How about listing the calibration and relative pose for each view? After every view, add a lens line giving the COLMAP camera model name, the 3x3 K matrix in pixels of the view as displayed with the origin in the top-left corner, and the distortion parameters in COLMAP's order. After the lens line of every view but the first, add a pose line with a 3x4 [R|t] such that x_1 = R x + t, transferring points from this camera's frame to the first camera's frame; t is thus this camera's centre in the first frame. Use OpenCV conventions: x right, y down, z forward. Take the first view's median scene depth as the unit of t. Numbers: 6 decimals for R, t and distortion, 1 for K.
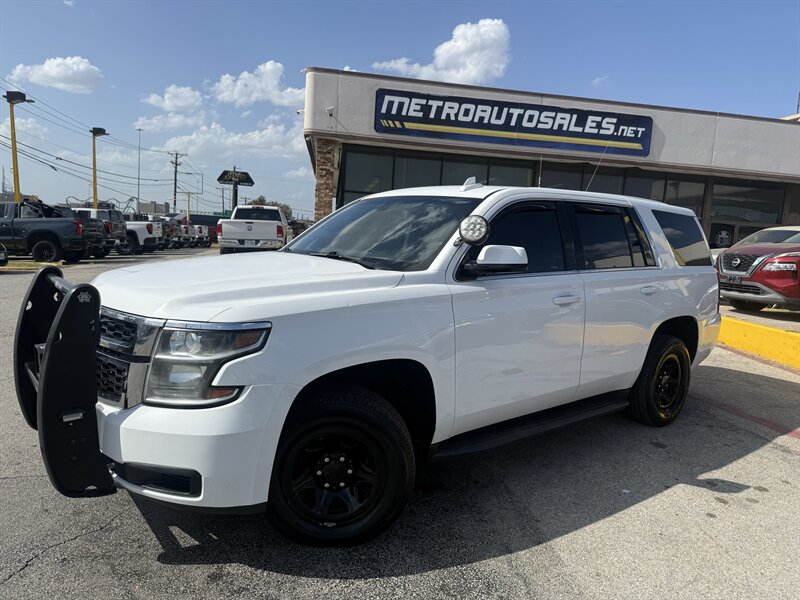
lens RADIAL K [[561.2, 0, 402.3], [0, 561.2, 301.6], [0, 0, 1]] dist [0.072956, -0.090955]
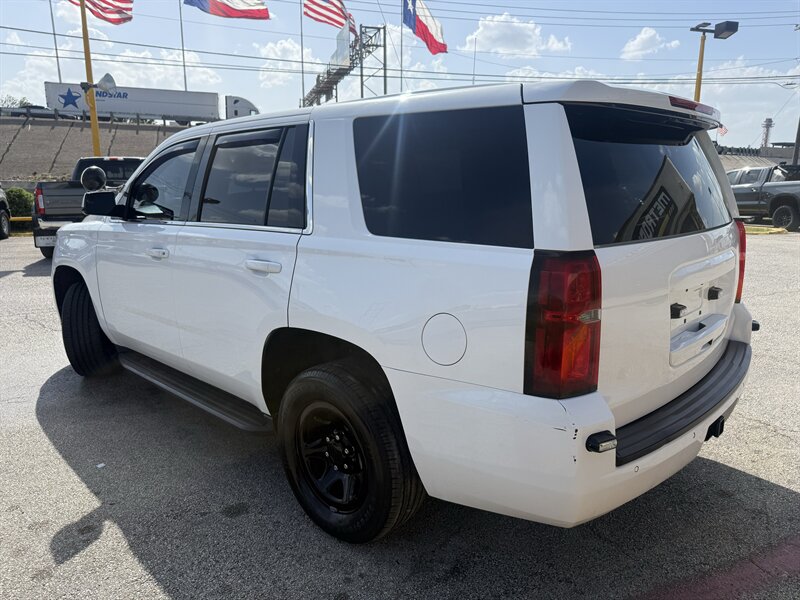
lens RADIAL K [[561.2, 0, 402.3], [0, 561.2, 301.6], [0, 0, 1]] dist [0.072956, -0.090955]
pose [[0.125211, 0.166434, -0.978070, 0.274885], [-0.114546, 0.981661, 0.152381, -0.023745], [0.985496, 0.092955, 0.141979, 0.280927]]
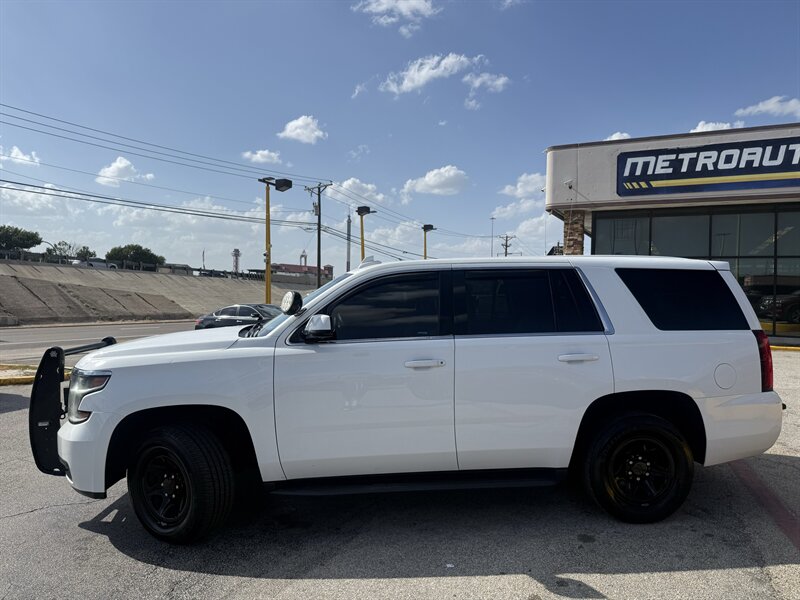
lens RADIAL K [[561.2, 0, 402.3], [0, 561.2, 301.6], [0, 0, 1]] dist [0.072956, -0.090955]
pose [[0.822257, -0.043797, -0.567429, 0.190410], [-0.028586, 0.992598, -0.118037, 0.001282], [0.568398, 0.113277, 0.814918, 0.025498]]
